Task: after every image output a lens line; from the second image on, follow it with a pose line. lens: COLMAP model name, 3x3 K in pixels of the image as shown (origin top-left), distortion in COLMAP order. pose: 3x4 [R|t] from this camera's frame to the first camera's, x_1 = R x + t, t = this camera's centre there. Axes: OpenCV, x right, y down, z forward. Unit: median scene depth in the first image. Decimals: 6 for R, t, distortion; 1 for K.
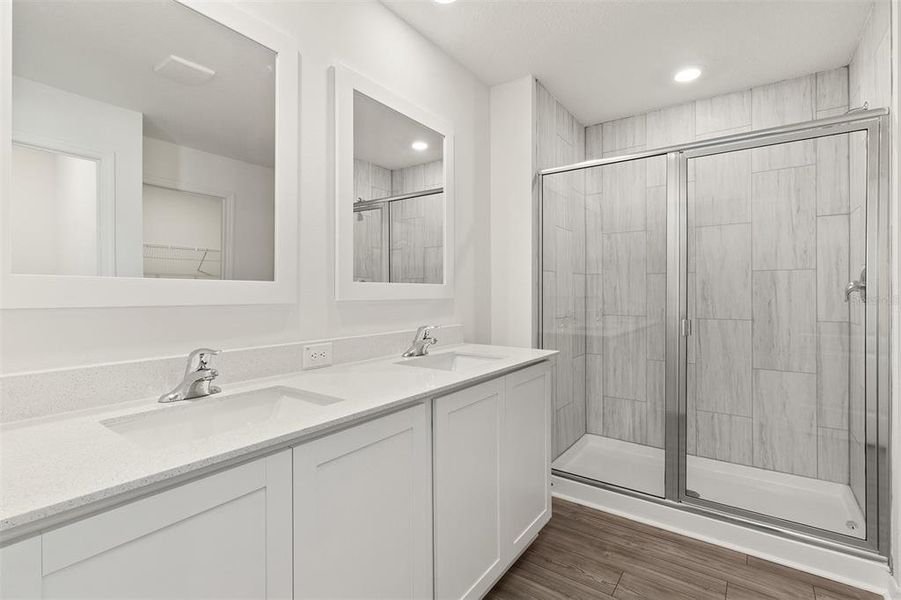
lens RADIAL K [[418.7, 0, 453.0], [0, 418.7, 294.2], [0, 0, 1]] dist [0.000439, 0.001591]
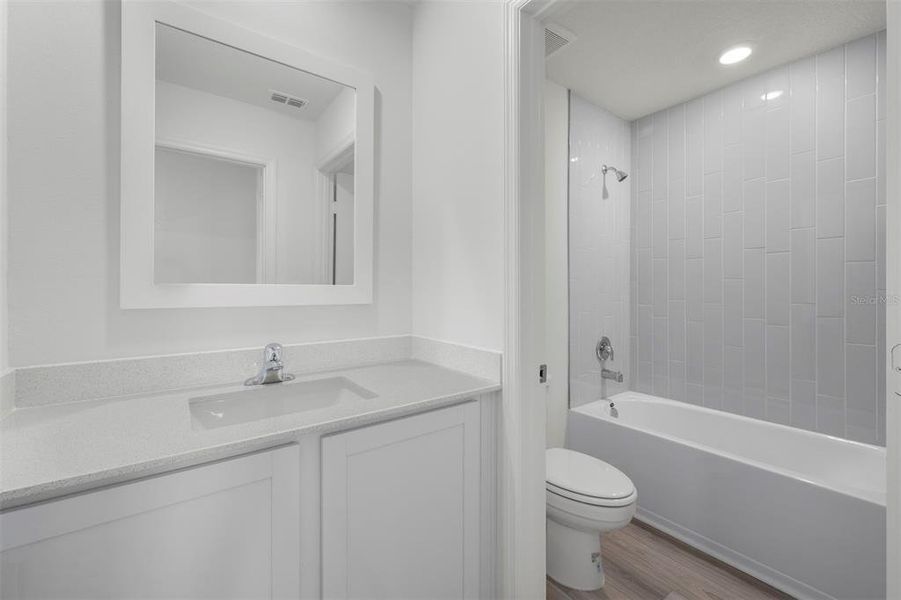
lens RADIAL K [[356.3, 0, 429.0], [0, 356.3, 300.3], [0, 0, 1]] dist [0.003773, 0.000413]
pose [[0.952785, 0.005009, -0.303603, 0.126392], [-0.001620, 0.999934, 0.011413, -0.001766], [0.303640, -0.010383, 0.952730, 0.172248]]
